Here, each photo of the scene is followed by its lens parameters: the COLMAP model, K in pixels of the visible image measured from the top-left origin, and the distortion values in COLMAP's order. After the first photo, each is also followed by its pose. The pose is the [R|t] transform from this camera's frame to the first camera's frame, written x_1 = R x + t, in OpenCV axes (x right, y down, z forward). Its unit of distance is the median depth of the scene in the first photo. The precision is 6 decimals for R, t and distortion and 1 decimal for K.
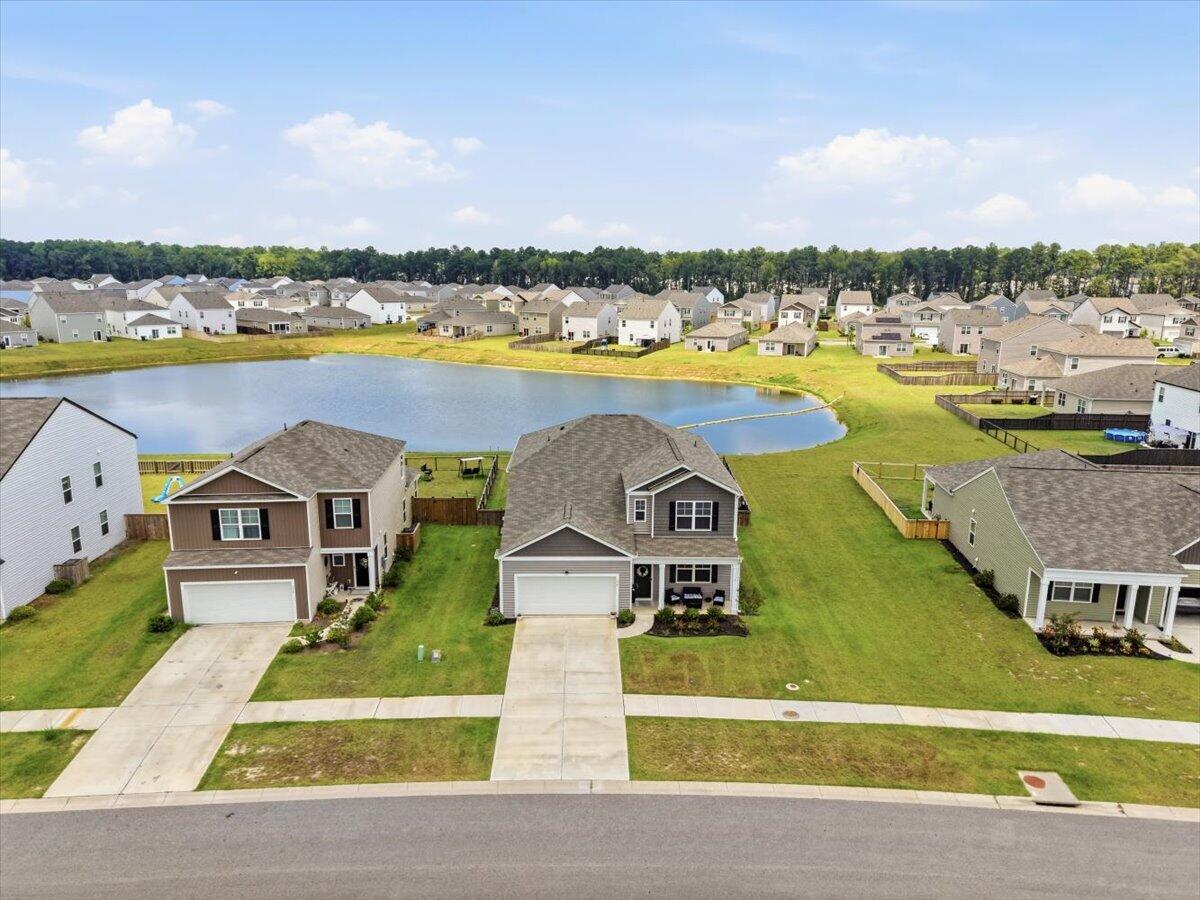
lens RADIAL K [[811.3, 0, 600.0], [0, 811.3, 450.0], [0, 0, 1]] dist [0.052149, -0.044137]
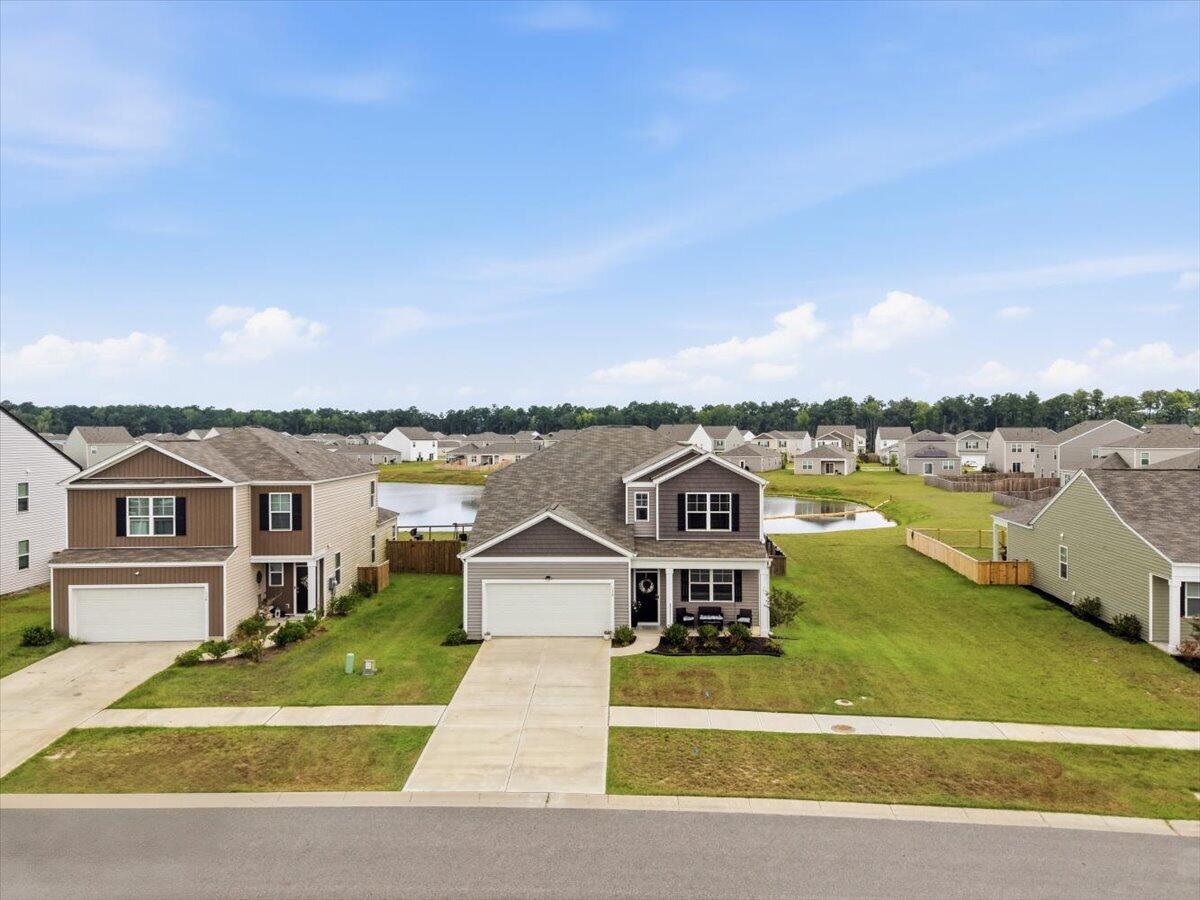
lens RADIAL K [[811.3, 0, 600.0], [0, 811.3, 450.0], [0, 0, 1]] dist [0.052149, -0.044137]
pose [[0.998787, -0.009868, -0.048245, 0.049430], [-0.000273, 0.978590, -0.205820, 0.193506], [0.049243, 0.205584, 0.977400, 0.203578]]
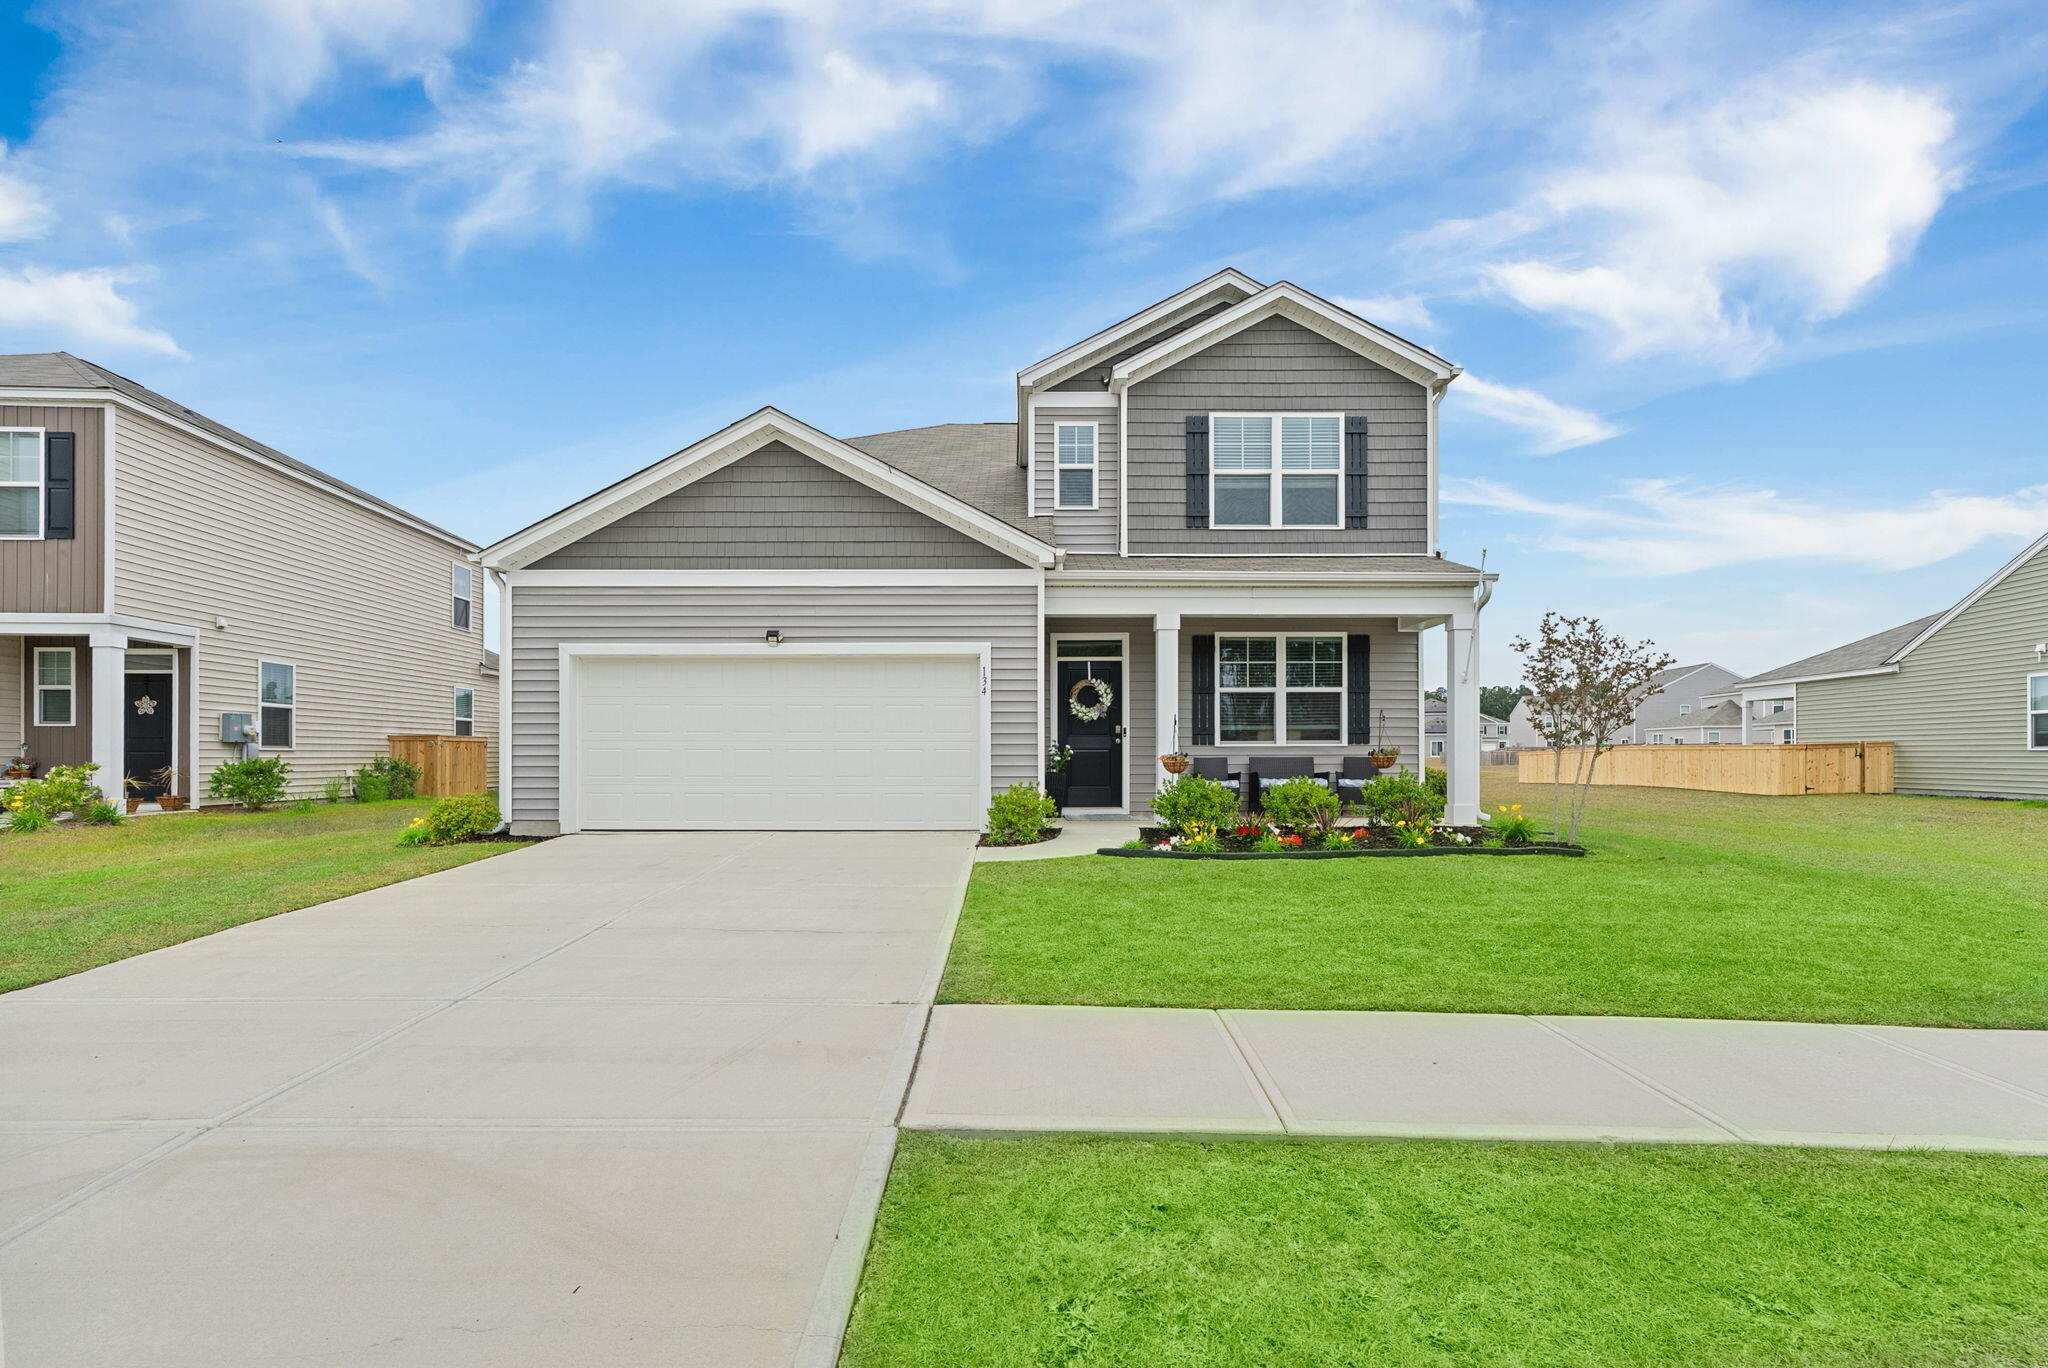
lens RADIAL K [[978.3, 0, 1020.2], [0, 978.3, 757.0], [0, 0, 1]] dist [-0.002341, -0.000212]
pose [[0.999732, -0.009176, -0.021251, 0.038216], [0.004181, 0.974557, -0.224101, 0.254348], [0.022767, 0.223952, 0.974334, 0.730651]]
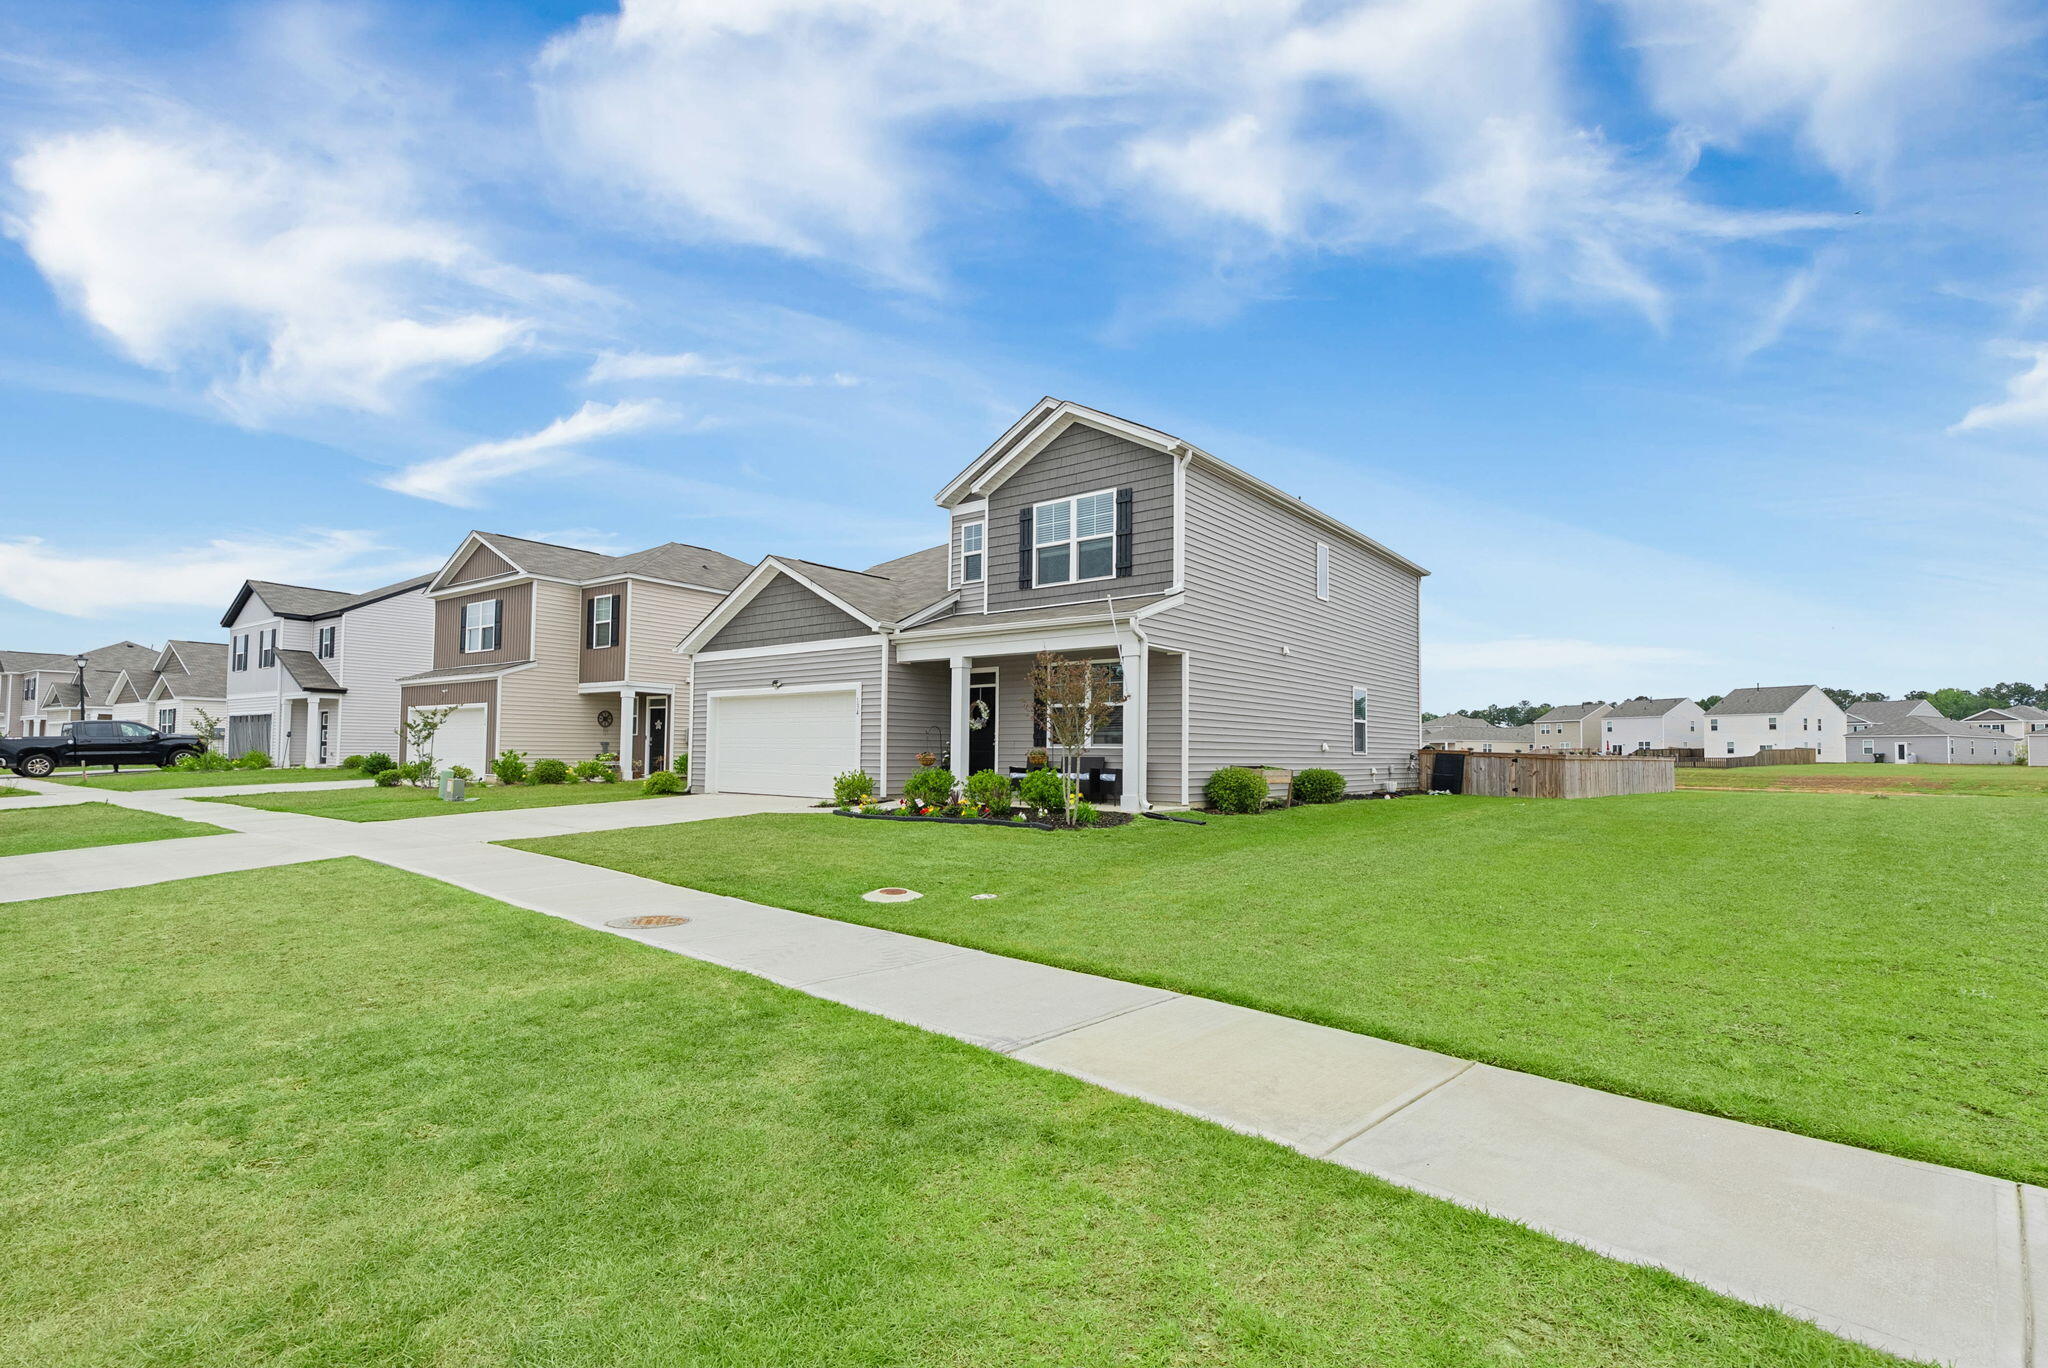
lens RADIAL K [[946.8, 0, 1016.3], [0, 946.8, 718.9], [0, 0, 1]] dist [0.001045, 0.000090]
pose [[0.760920, -0.023438, -0.648422, 0.376322], [-0.150520, 0.965709, -0.211541, 0.256877], [0.631146, 0.258566, 0.731299, 0.728459]]
